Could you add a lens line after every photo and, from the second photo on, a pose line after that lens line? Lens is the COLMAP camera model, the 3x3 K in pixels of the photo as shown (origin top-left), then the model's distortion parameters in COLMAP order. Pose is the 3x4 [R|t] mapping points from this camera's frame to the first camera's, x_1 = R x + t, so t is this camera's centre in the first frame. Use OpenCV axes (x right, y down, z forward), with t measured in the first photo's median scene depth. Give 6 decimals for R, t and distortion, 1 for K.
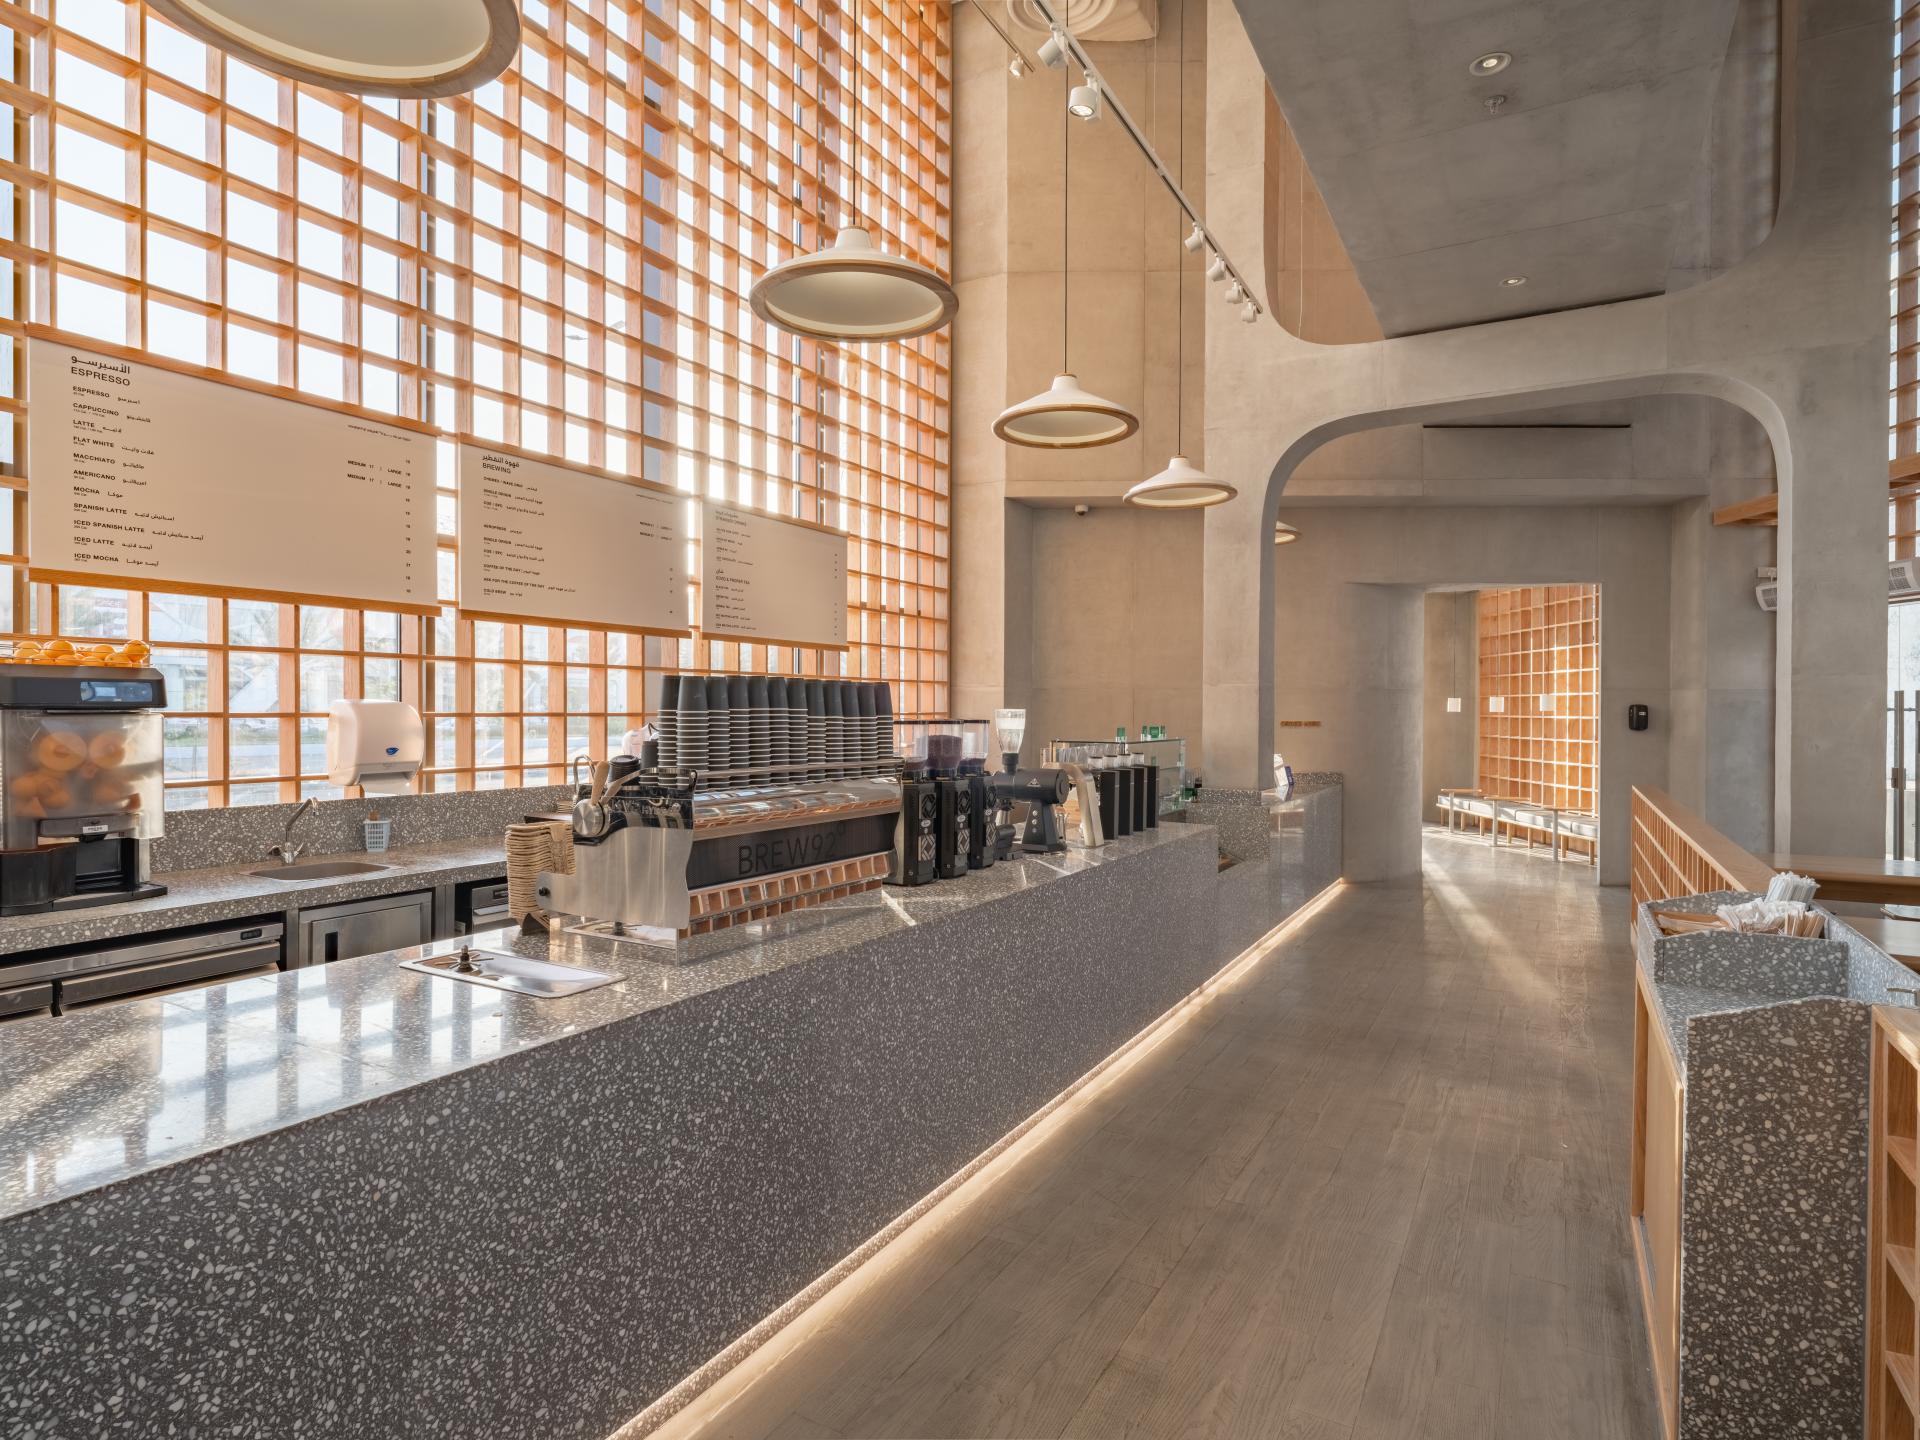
lens RADIAL K [[1048.5, 0, 960.0], [0, 1048.5, 720.0], [0, 0, 1]] dist [0.003408, 0.000444]
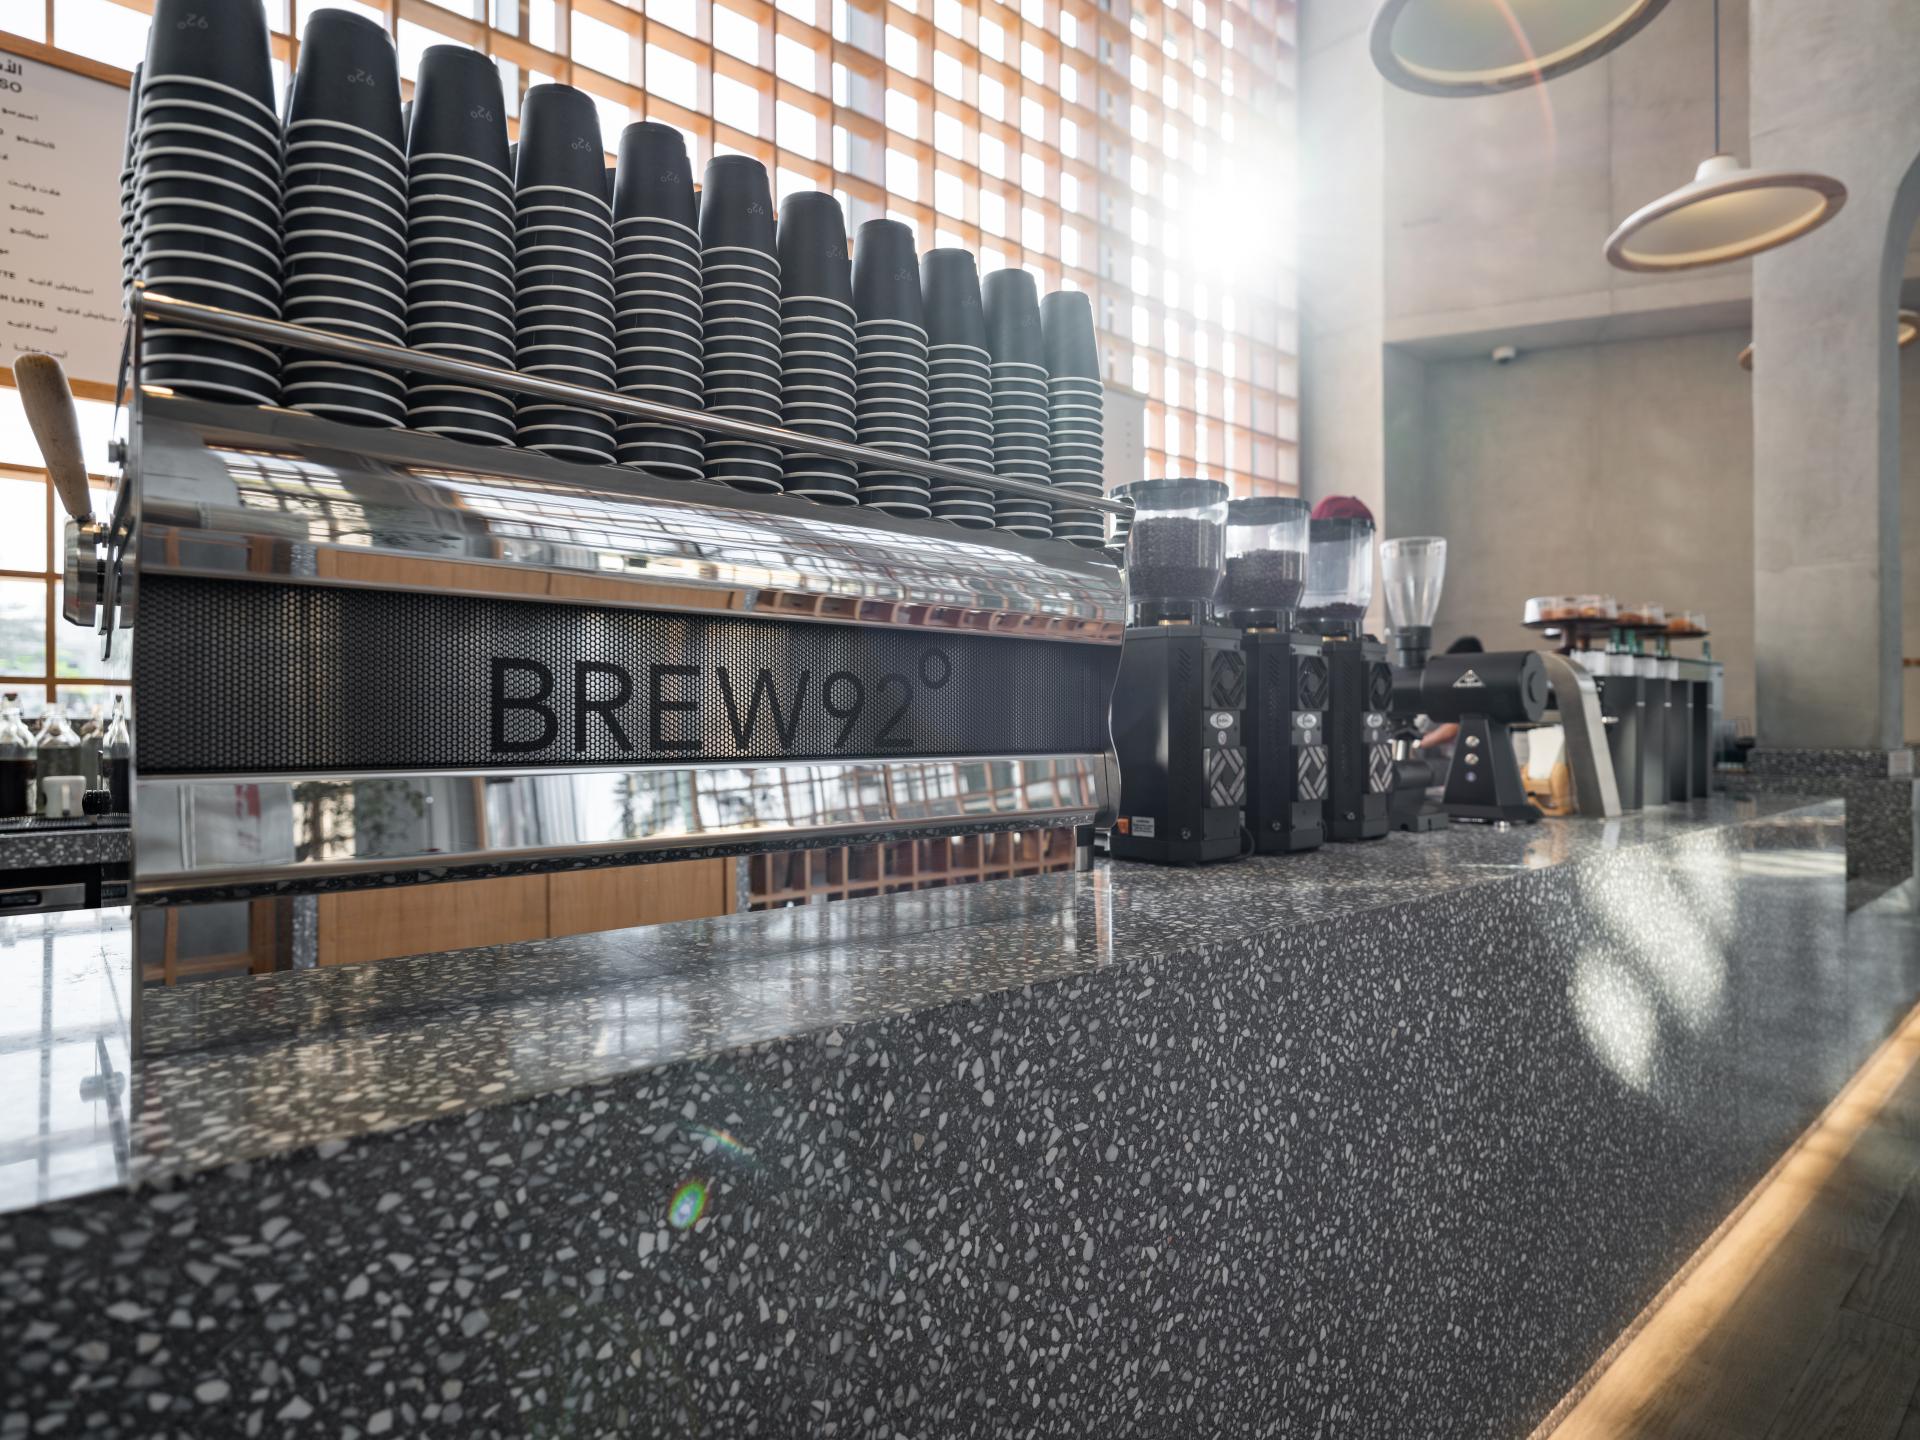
lens RADIAL K [[1048.5, 0, 960.0], [0, 1048.5, 720.0], [0, 0, 1]] dist [0.003408, 0.000444]
pose [[0.944721, -0.010326, -0.327712, 0.006674], [0.004131, 0.999799, -0.019594, 0.086229], [0.327849, 0.017157, 0.944574, 0.454600]]
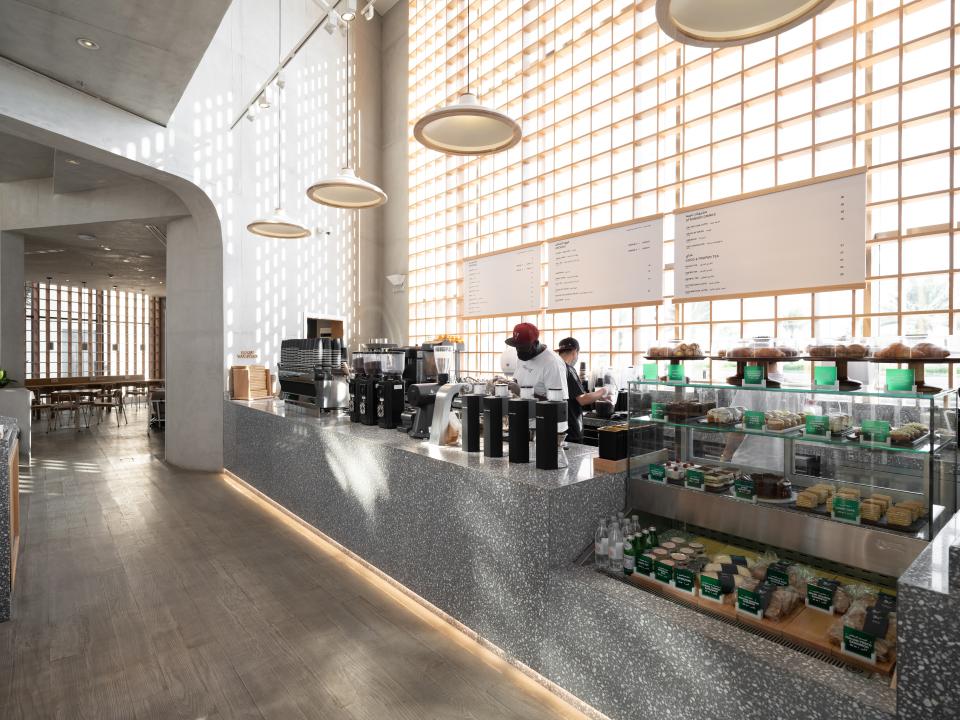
lens RADIAL K [[524.3, 0, 480.0], [0, 524.3, 360.0], [0, 0, 1]] dist [0.003408, 0.000444]
pose [[-0.354269, 0.010604, -0.935084, 0.756209], [-0.006792, 0.999880, 0.013912, -0.001272], [0.935119, 0.011279, -0.354154, 1.314191]]
